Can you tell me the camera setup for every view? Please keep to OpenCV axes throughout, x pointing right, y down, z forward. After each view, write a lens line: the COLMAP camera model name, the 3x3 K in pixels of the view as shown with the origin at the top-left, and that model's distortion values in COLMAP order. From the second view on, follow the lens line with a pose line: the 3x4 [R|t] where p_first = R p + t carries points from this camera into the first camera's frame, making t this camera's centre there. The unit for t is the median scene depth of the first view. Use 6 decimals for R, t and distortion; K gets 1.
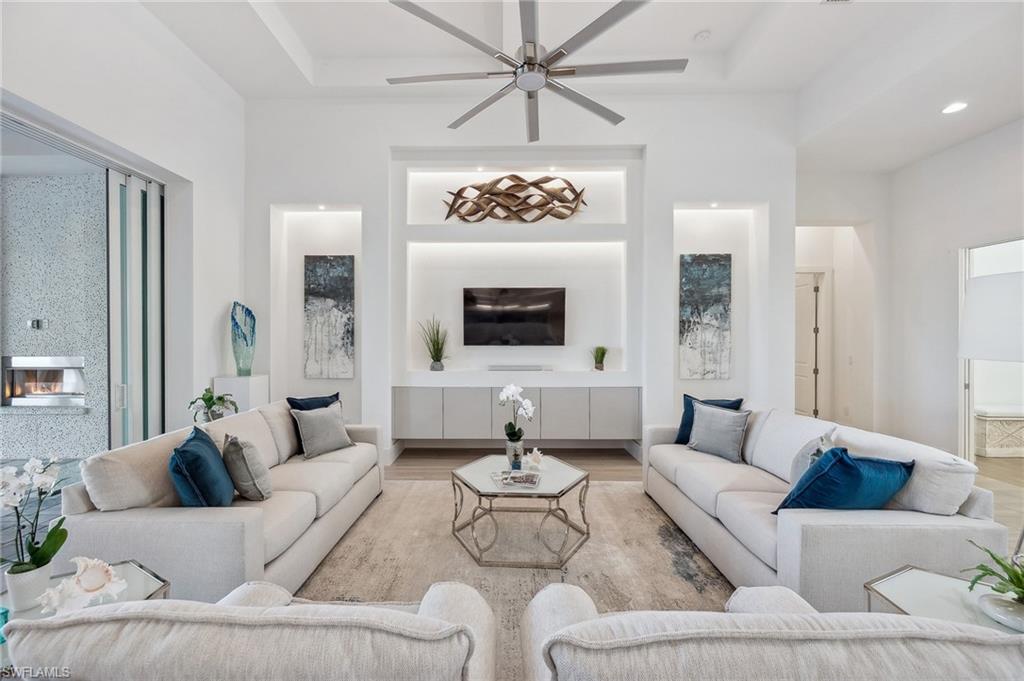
lens RADIAL K [[417.6, 0, 493.9], [0, 417.6, 337.4], [0, 0, 1]] dist [-0.003500, -0.000179]
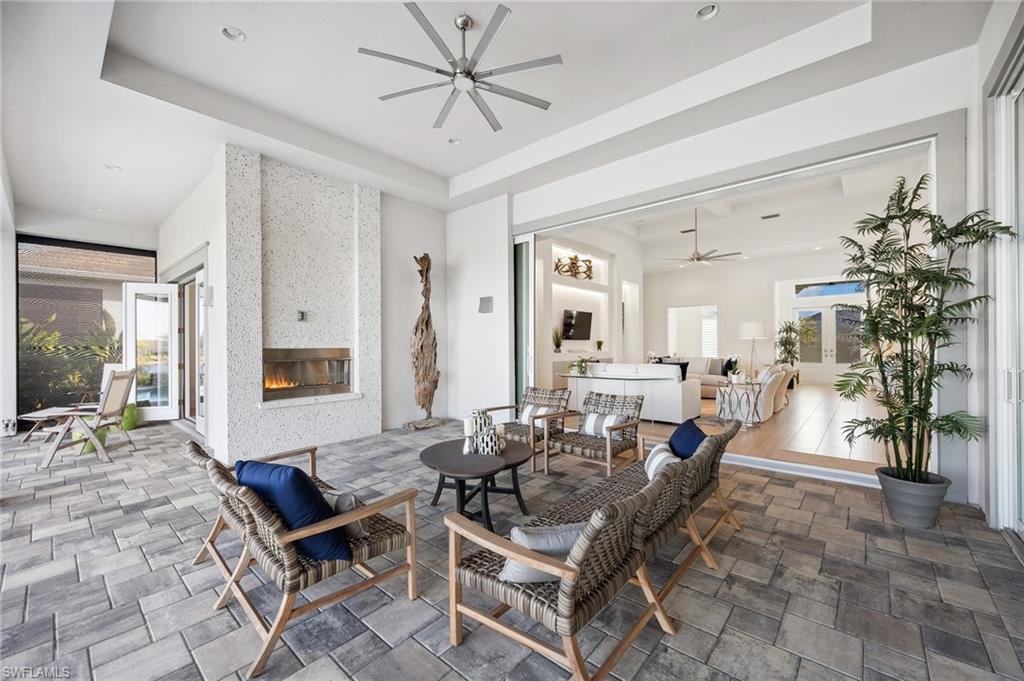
lens RADIAL K [[407.9, 0, 510.4], [0, 407.9, 345.0], [0, 0, 1]] dist [-0.000562, -0.000171]
pose [[0.648031, -0.002323, 0.761610, -1.658328], [0.009293, 0.999945, -0.004857, 0.051982], [-0.761557, 0.010225, 0.648017, -0.027229]]
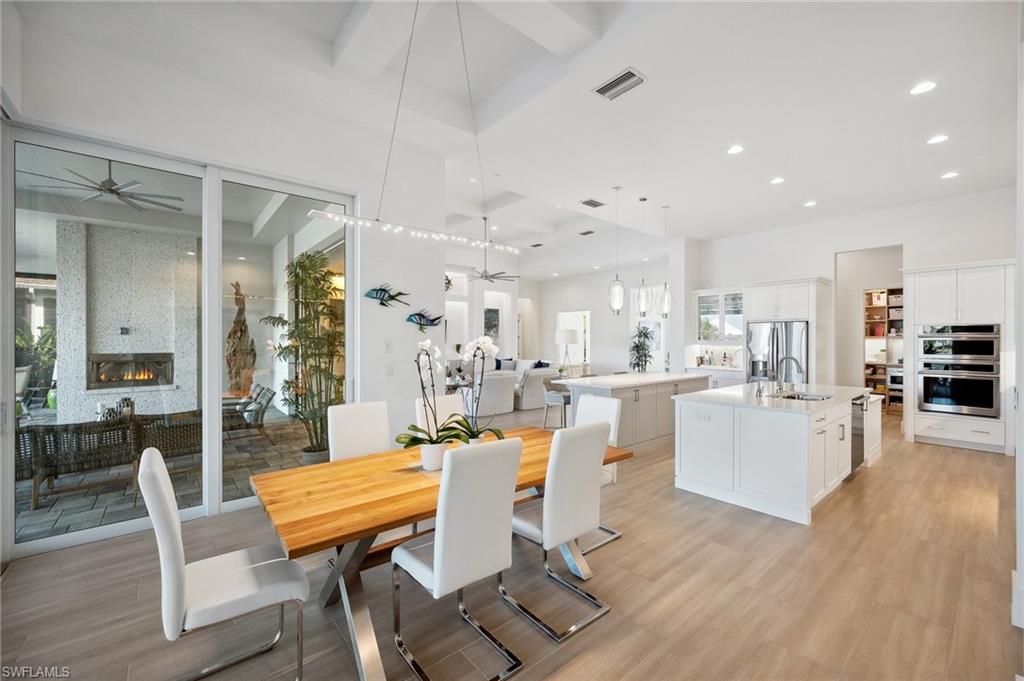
lens RADIAL K [[409.4, 0, 508.7], [0, 409.4, 339.2], [0, 0, 1]] dist [0.000528, 0.000144]
pose [[0.760671, 0.001701, 0.649135, -1.094909], [0.003485, 0.999971, -0.006704, 0.011960], [-0.649128, 0.007362, 0.760644, -1.047414]]
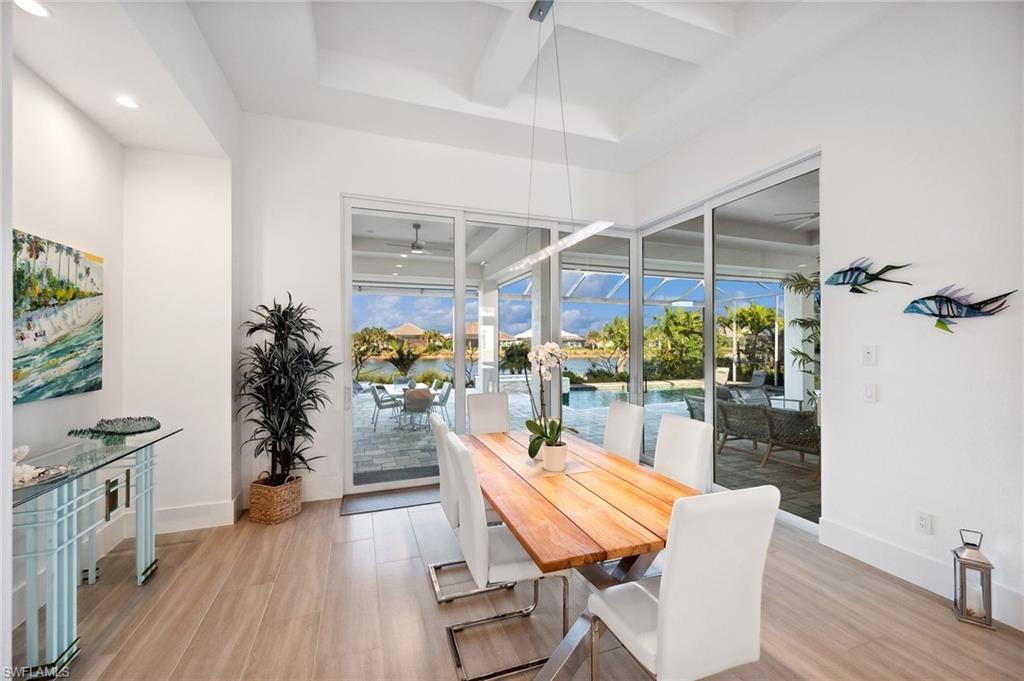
lens RADIAL K [[409.4, 0, 508.7], [0, 409.4, 339.2], [0, 0, 1]] dist [0.000528, 0.000144]
pose [[0.348550, -0.007302, -0.937262, -0.379565], [-0.005315, 0.999938, -0.009767, 0.006904], [0.937275, 0.008386, 0.348489, -0.869488]]
